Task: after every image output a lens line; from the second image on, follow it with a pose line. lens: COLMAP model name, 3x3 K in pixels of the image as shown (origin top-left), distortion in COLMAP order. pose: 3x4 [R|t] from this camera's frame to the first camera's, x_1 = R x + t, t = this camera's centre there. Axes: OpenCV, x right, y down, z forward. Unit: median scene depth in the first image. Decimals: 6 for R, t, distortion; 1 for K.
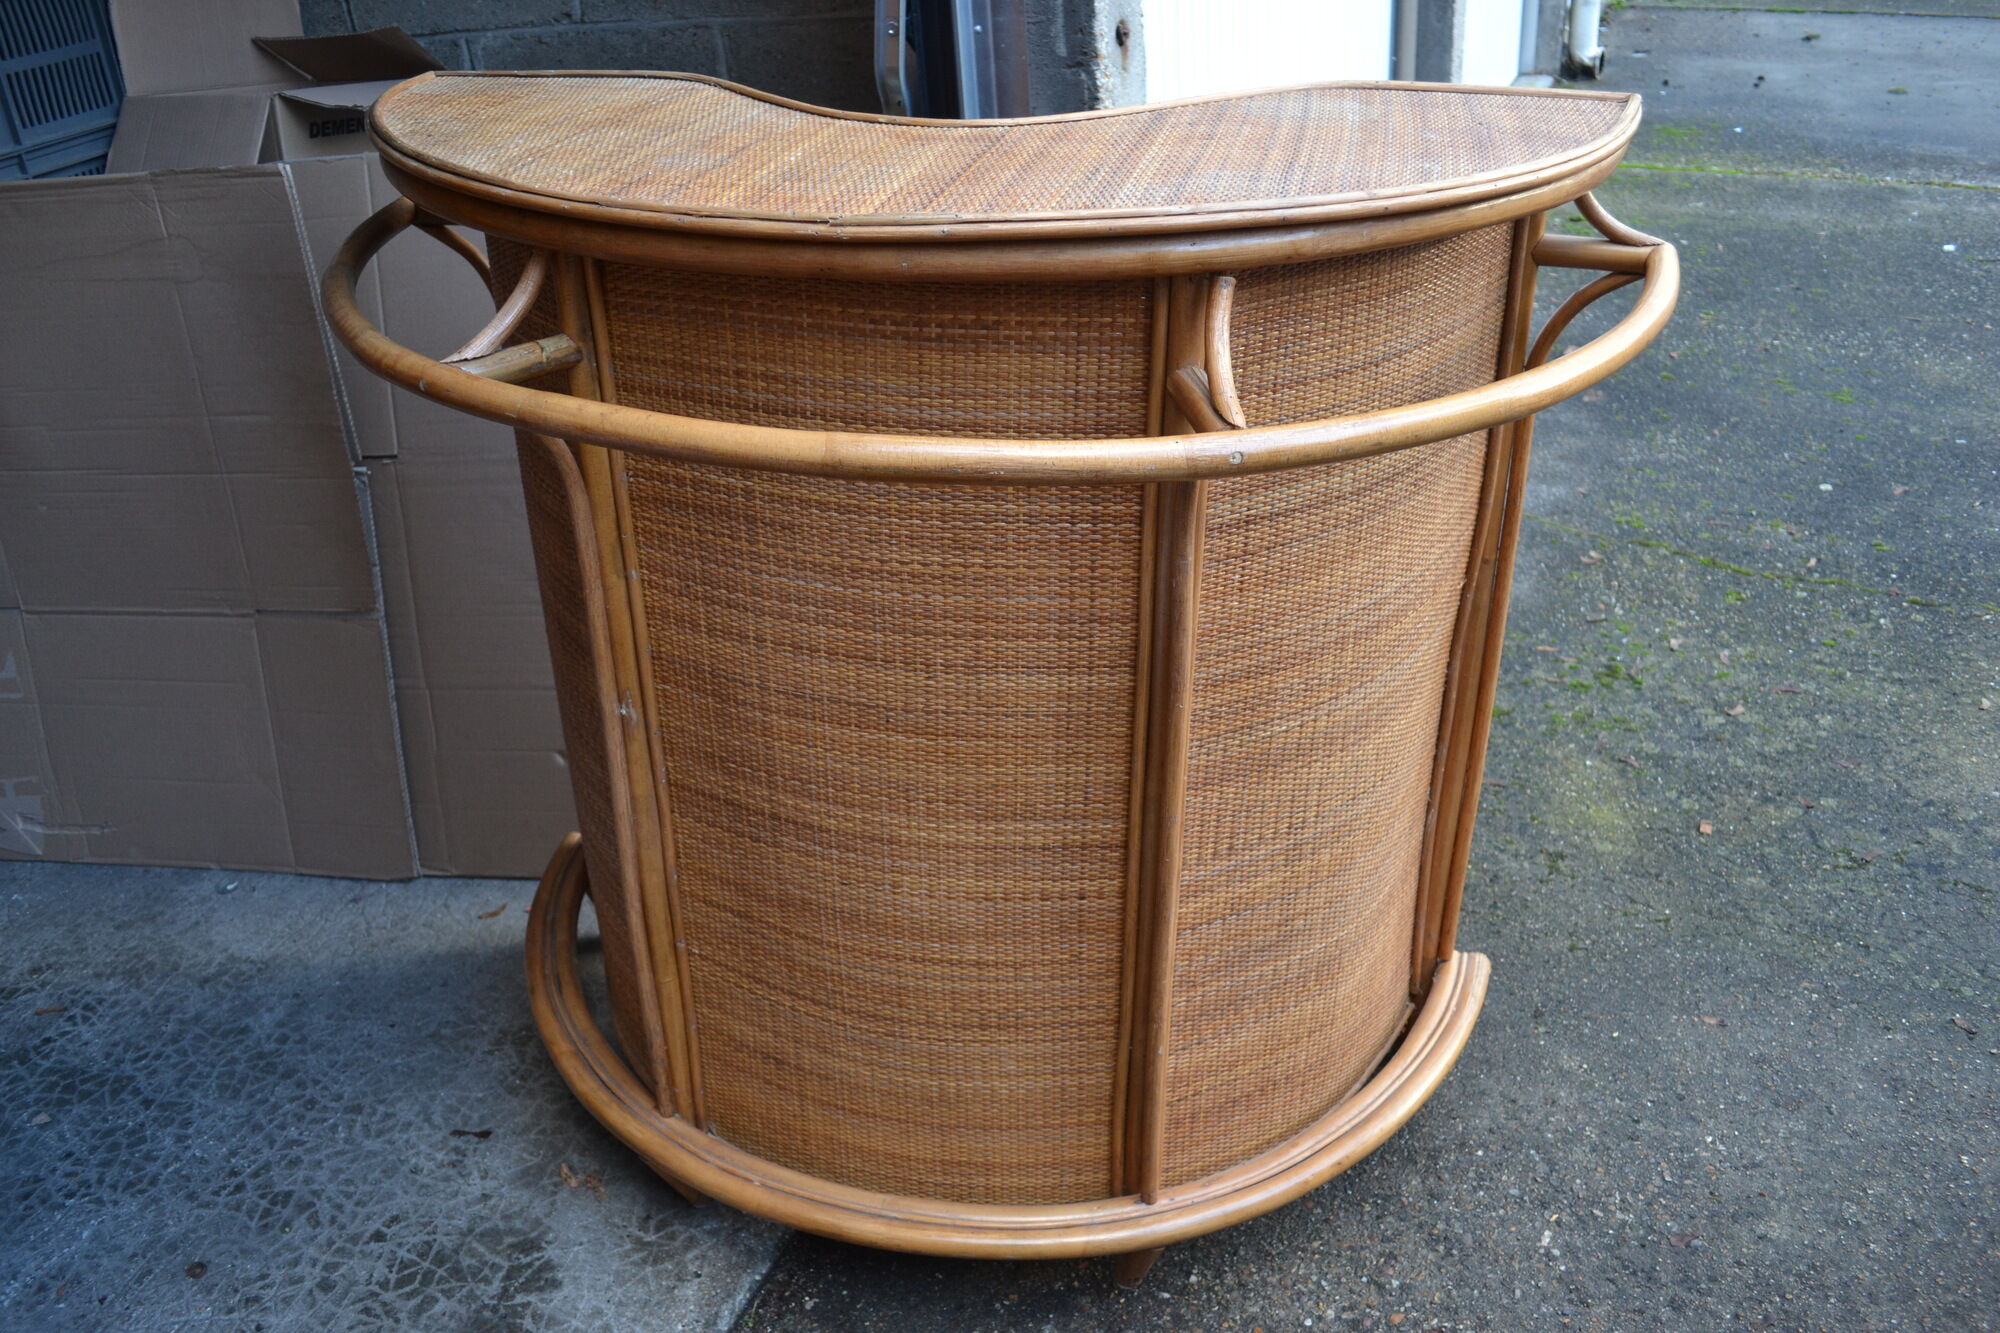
lens RADIAL K [[1633.1, 0, 1000.0], [0, 1633.1, 666.5], [0, 0, 1]] dist [-0.072518, 0.007337]
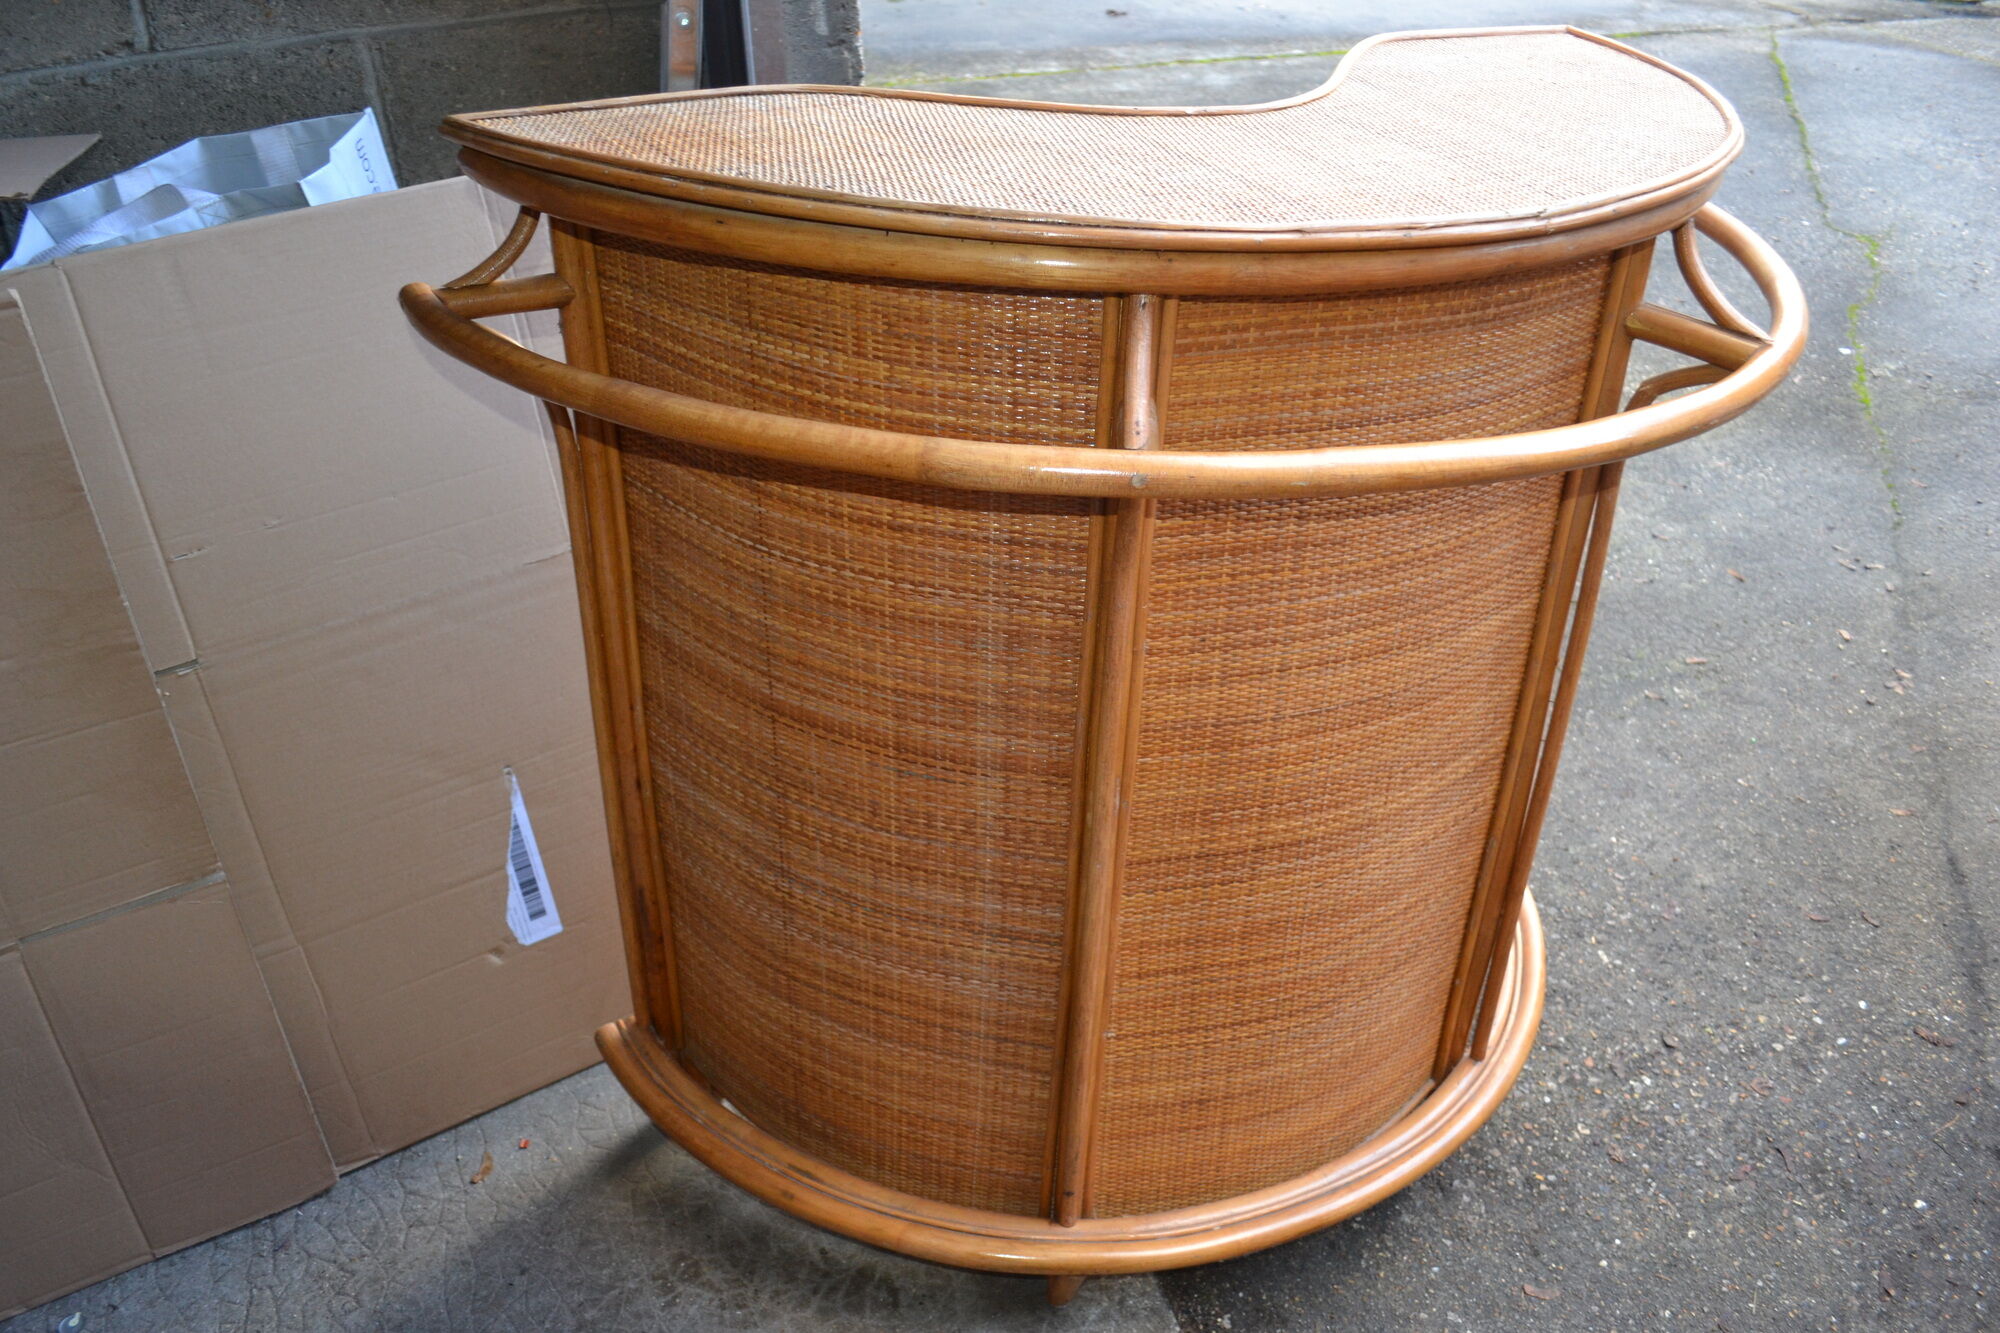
lens RADIAL K [[1598.4, 0, 1000.0], [0, 1598.4, 666.5], [0, 0, 1]] dist [-0.080024, 0.011826]
pose [[0.761583, -0.308852, 0.569738, -0.643474], [0.285929, 0.949077, 0.132280, -0.150983], [-0.581580, 0.062162, 0.811111, 0.274240]]
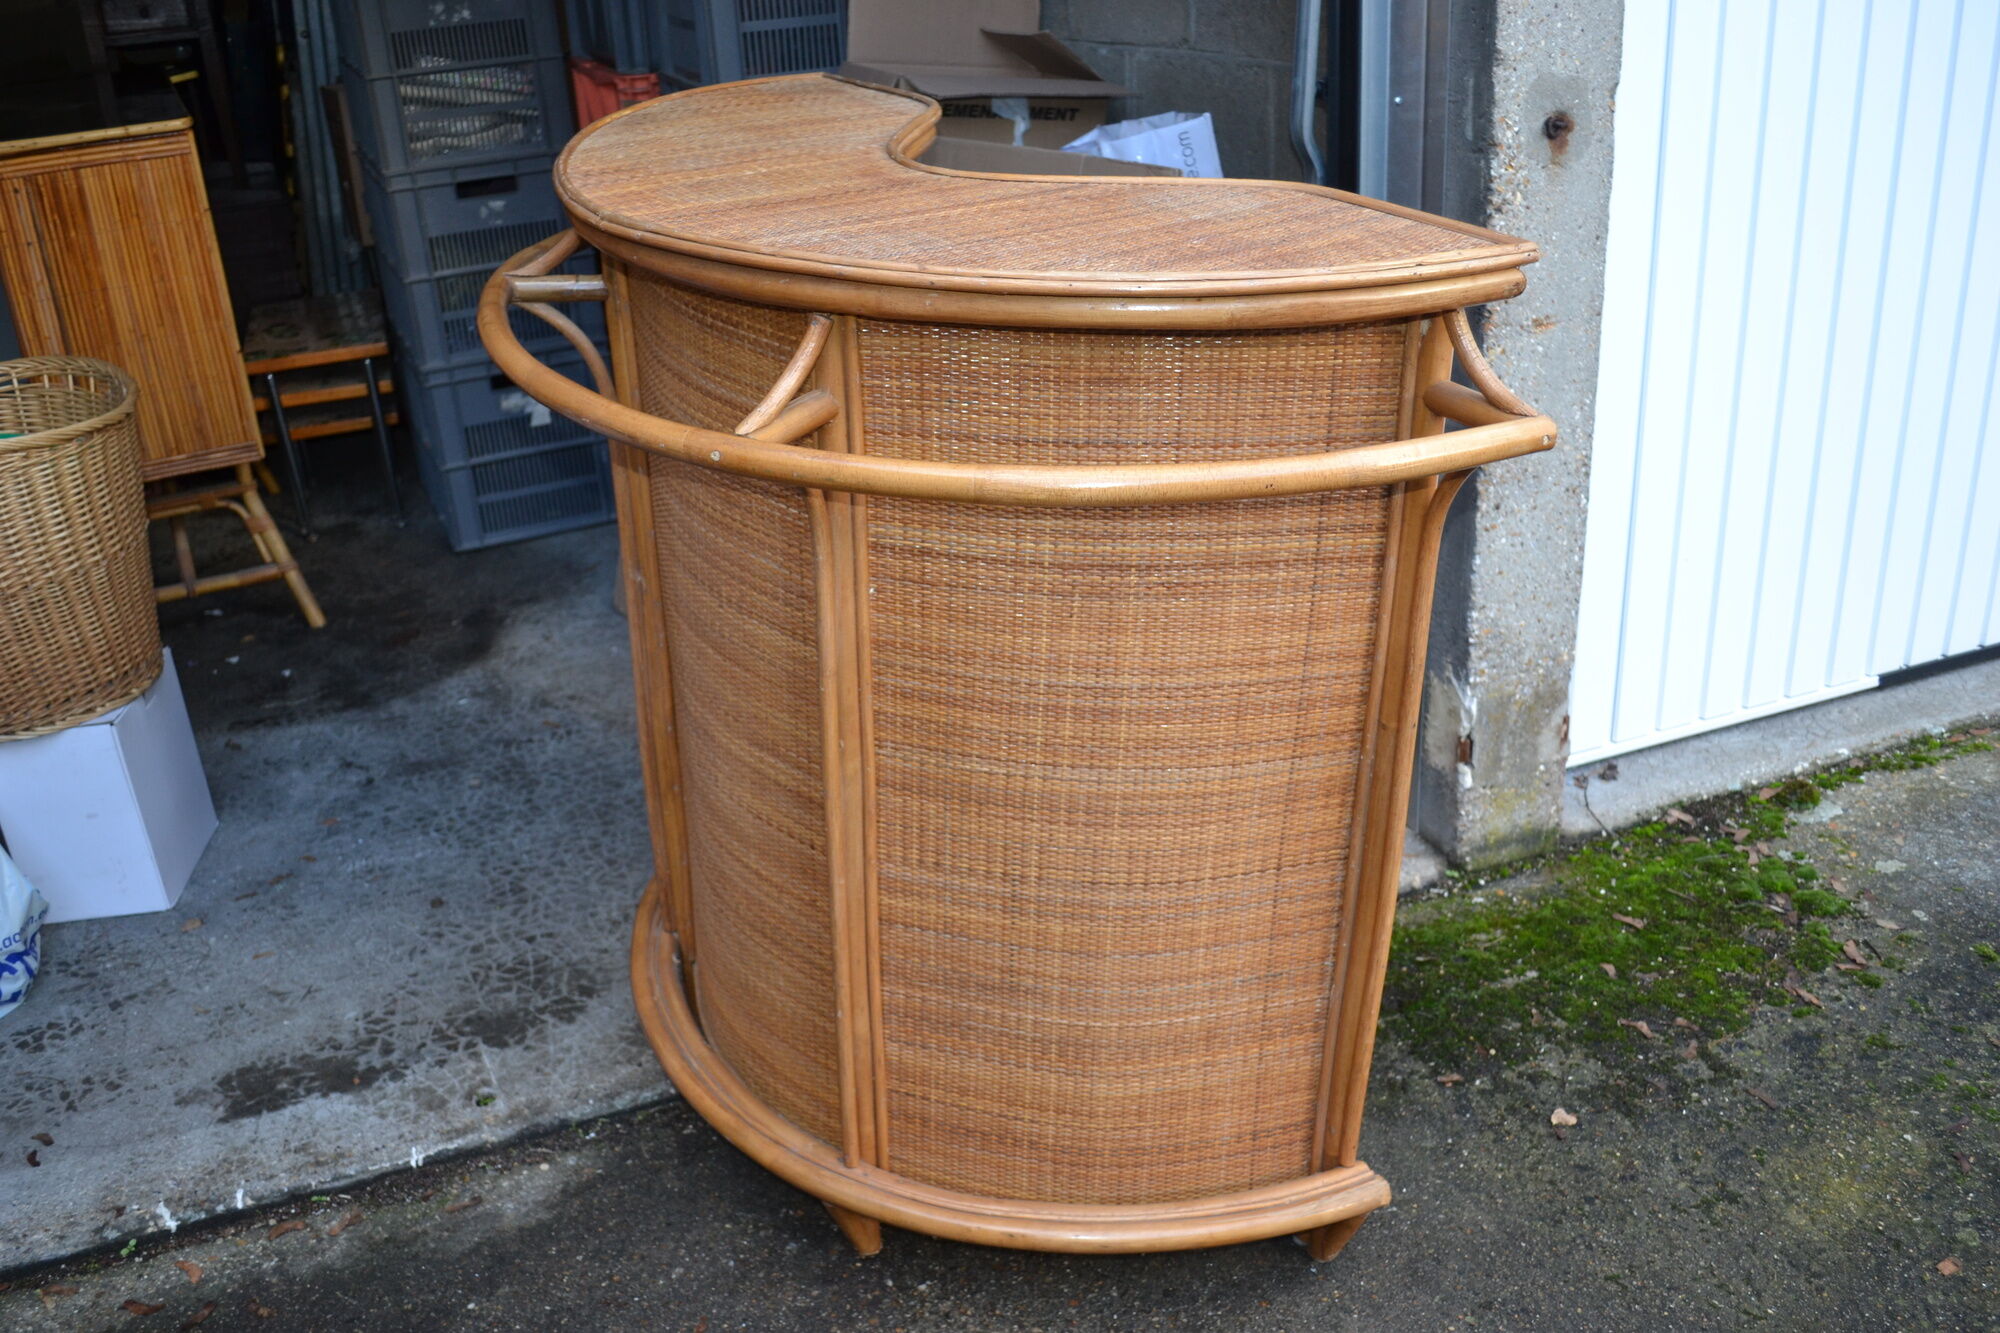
lens RADIAL K [[1828.8, 0, 1000.0], [0, 1828.8, 666.5], [0, 0, 1]] dist [-0.061839, -0.006490]
pose [[0.705403, 0.315533, -0.634701, 0.763779], [-0.340640, 0.936177, 0.086822, -0.108947], [0.621587, 0.154960, 0.767865, 0.079083]]
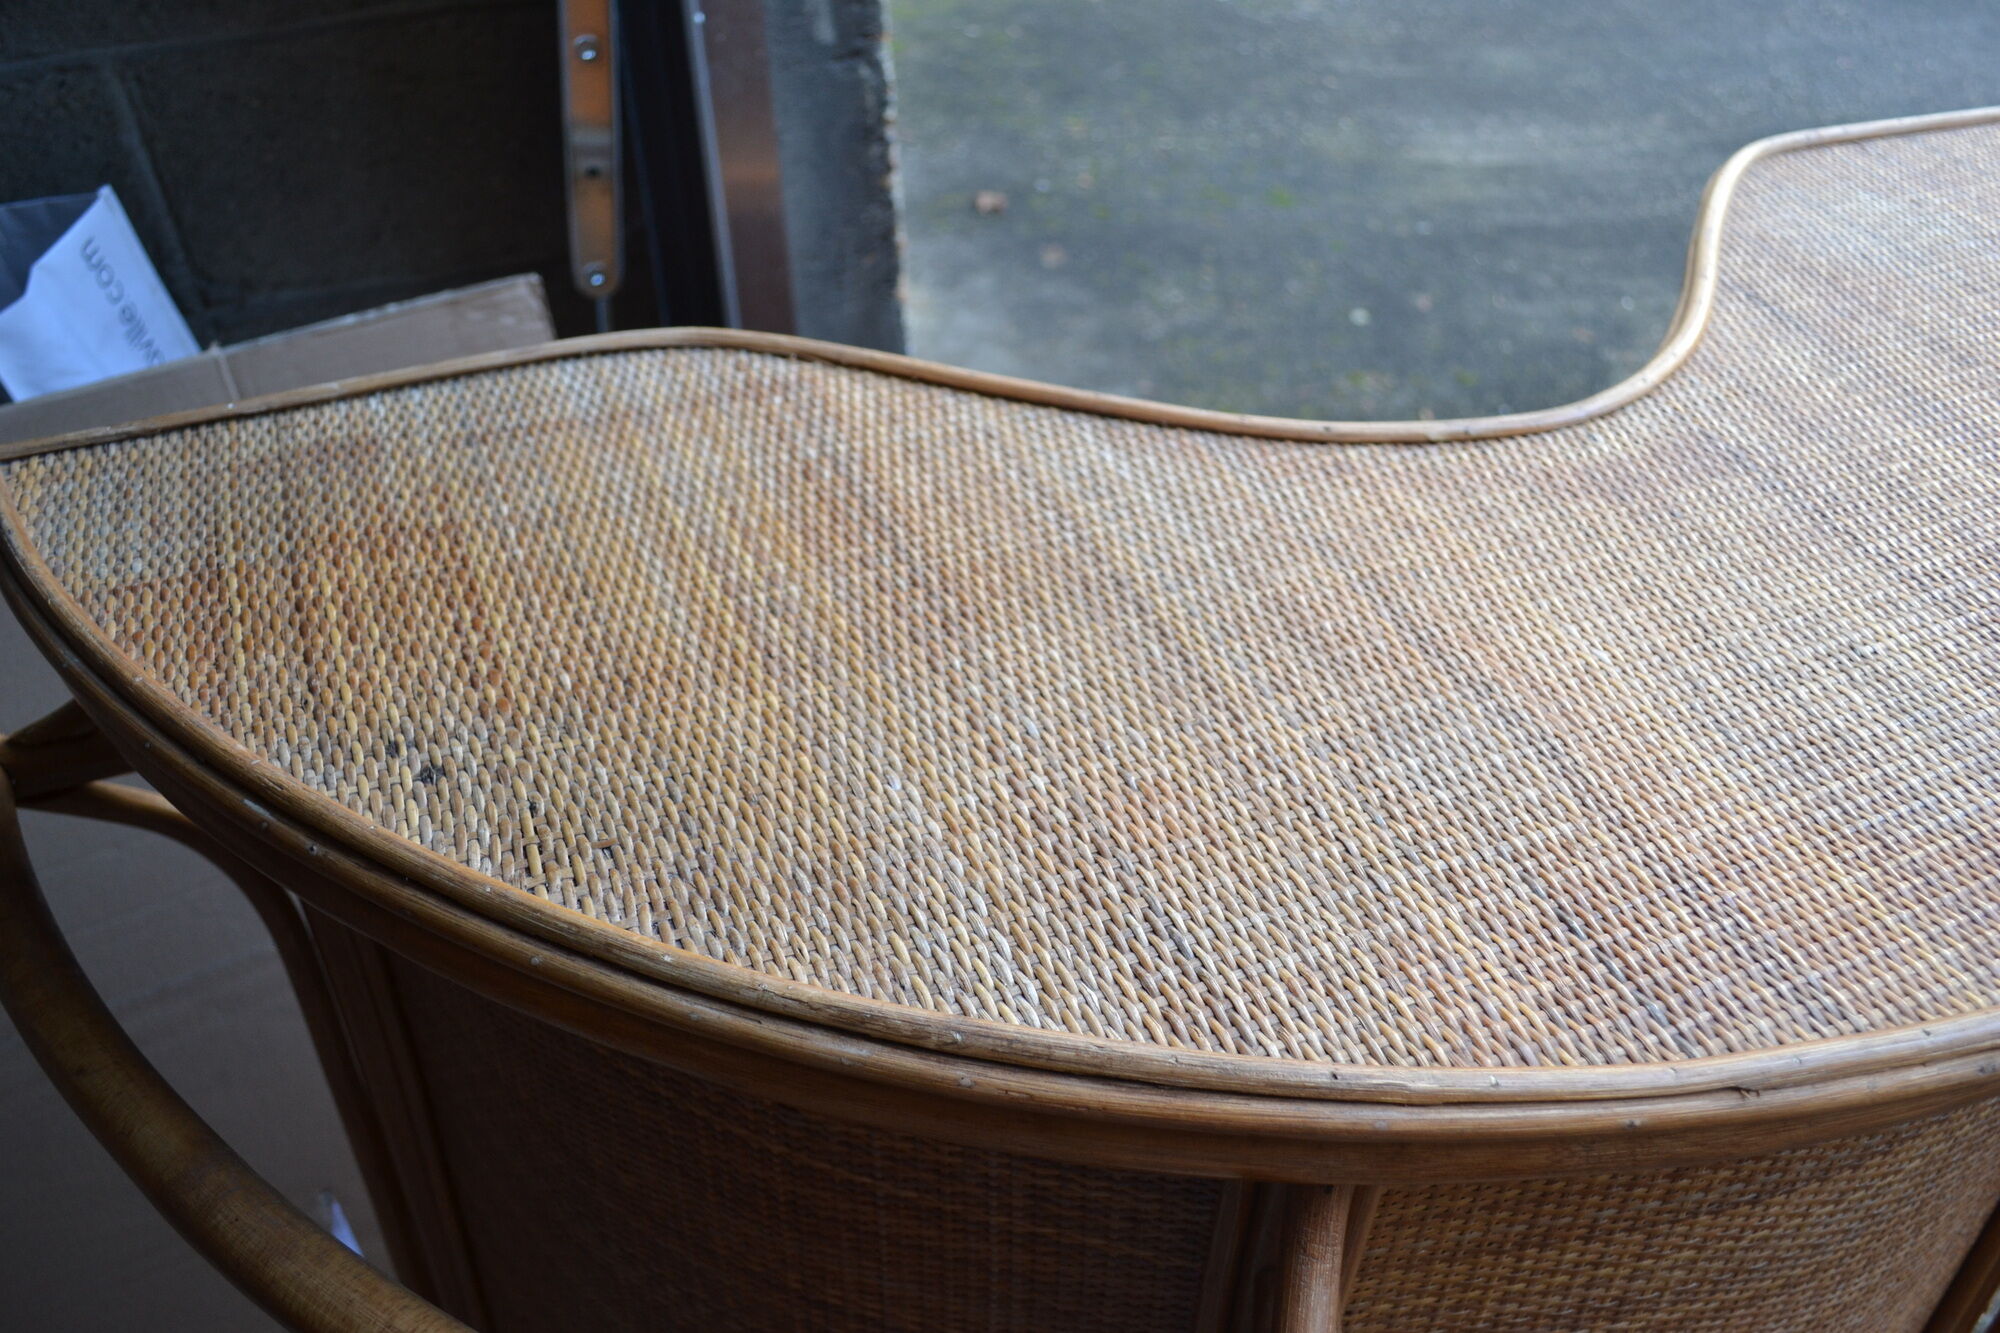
lens RADIAL K [[1689.4, 0, 1000.0], [0, 1689.4, 666.5], [0, 0, 1]] dist [-0.065099, 0.007650]
pose [[0.813162, -0.330470, 0.479121, -0.354005], [0.264317, 0.943070, 0.201878, -0.332095], [-0.518559, -0.037520, 0.854218, 0.527758]]
